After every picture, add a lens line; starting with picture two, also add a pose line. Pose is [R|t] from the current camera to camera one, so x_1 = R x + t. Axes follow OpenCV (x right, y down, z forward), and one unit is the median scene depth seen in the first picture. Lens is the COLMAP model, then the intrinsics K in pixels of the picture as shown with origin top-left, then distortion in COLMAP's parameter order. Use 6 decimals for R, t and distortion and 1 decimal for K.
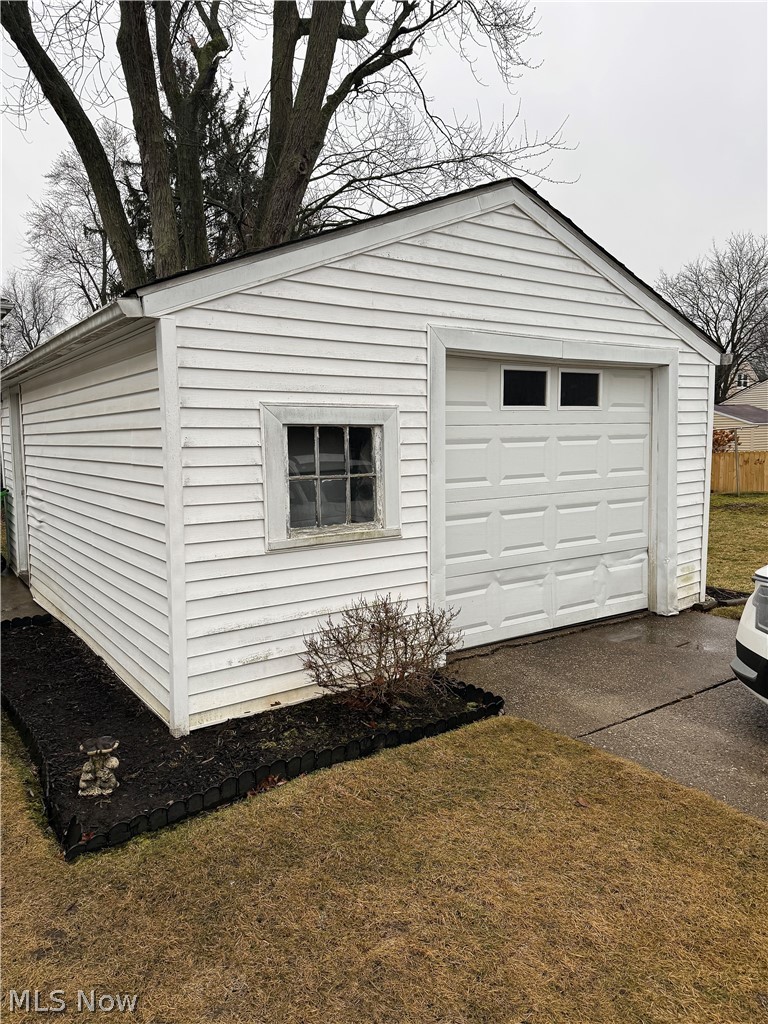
lens RADIAL K [[703.8, 0, 384.0], [0, 703.8, 512.0], [0, 0, 1]] dist [0.049200, -0.057585]
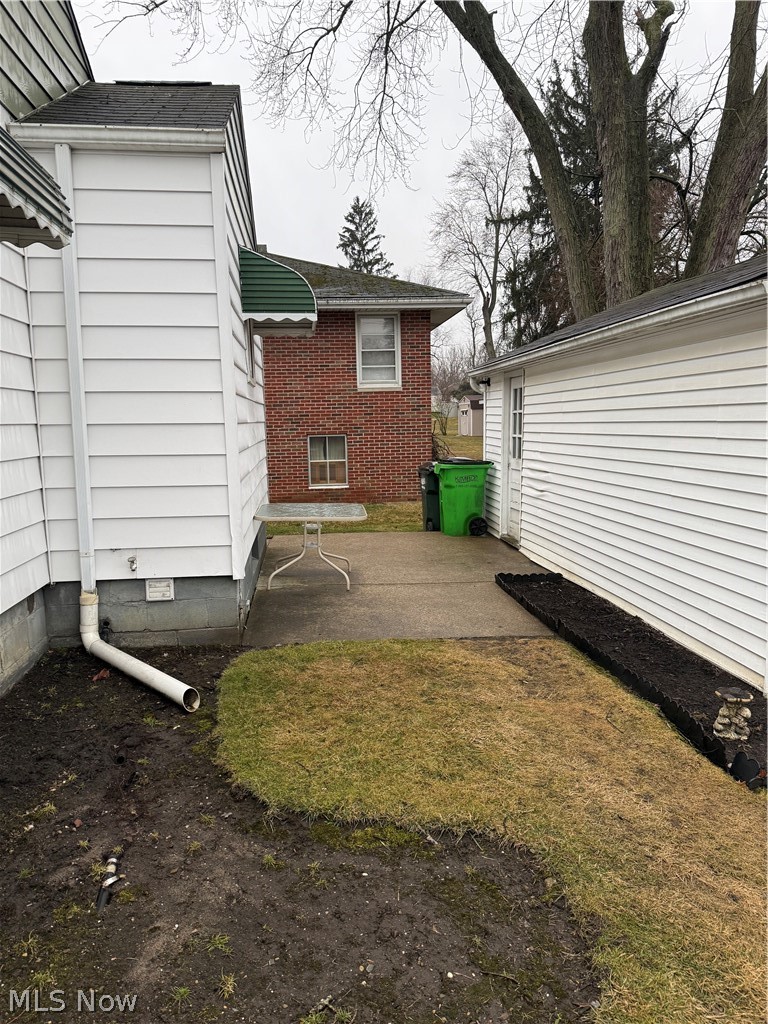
lens RADIAL K [[703.8, 0, 384.0], [0, 703.8, 512.0], [0, 0, 1]] dist [0.049200, -0.057585]
pose [[0.883675, 0.061670, -0.464020, -0.109861], [-0.048476, 0.998010, 0.040323, 0.008115], [0.465583, -0.013138, 0.884907, -0.062714]]
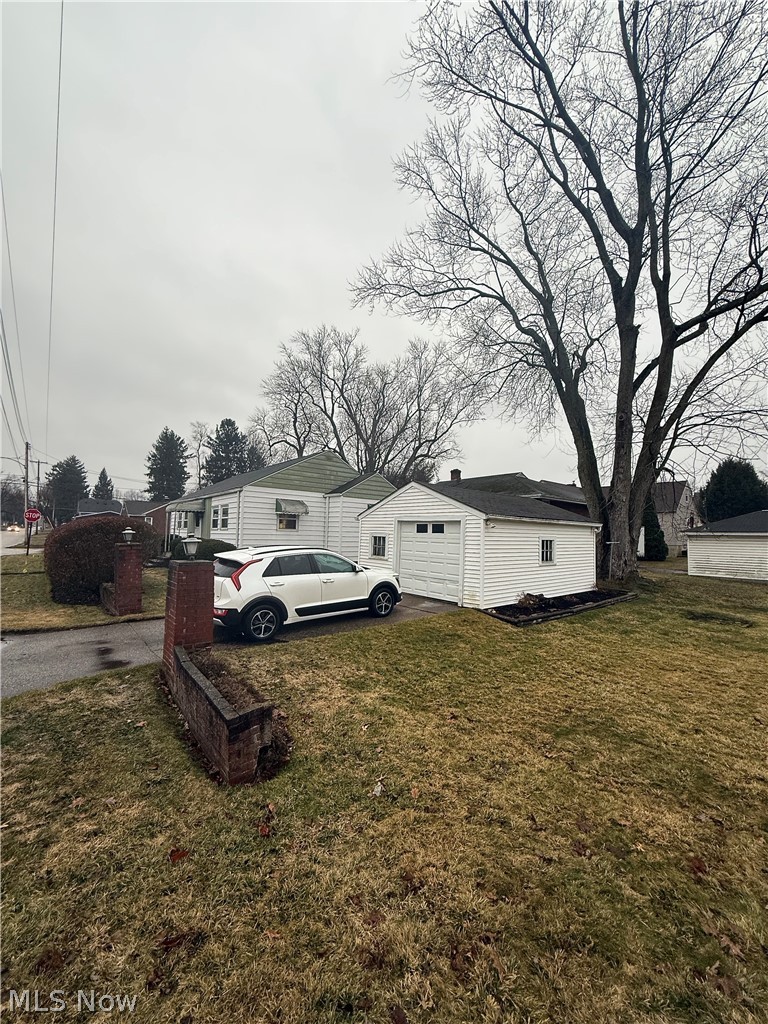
lens RADIAL K [[410.9, 0, 384.0], [0, 410.9, 512.0], [0, 0, 1]] dist [-0.000302, -0.000001]
pose [[0.084822, -0.031768, -0.995890, 1.891732], [-0.134208, 0.990019, -0.043012, -0.116401], [0.987316, 0.137304, 0.079712, 0.510851]]
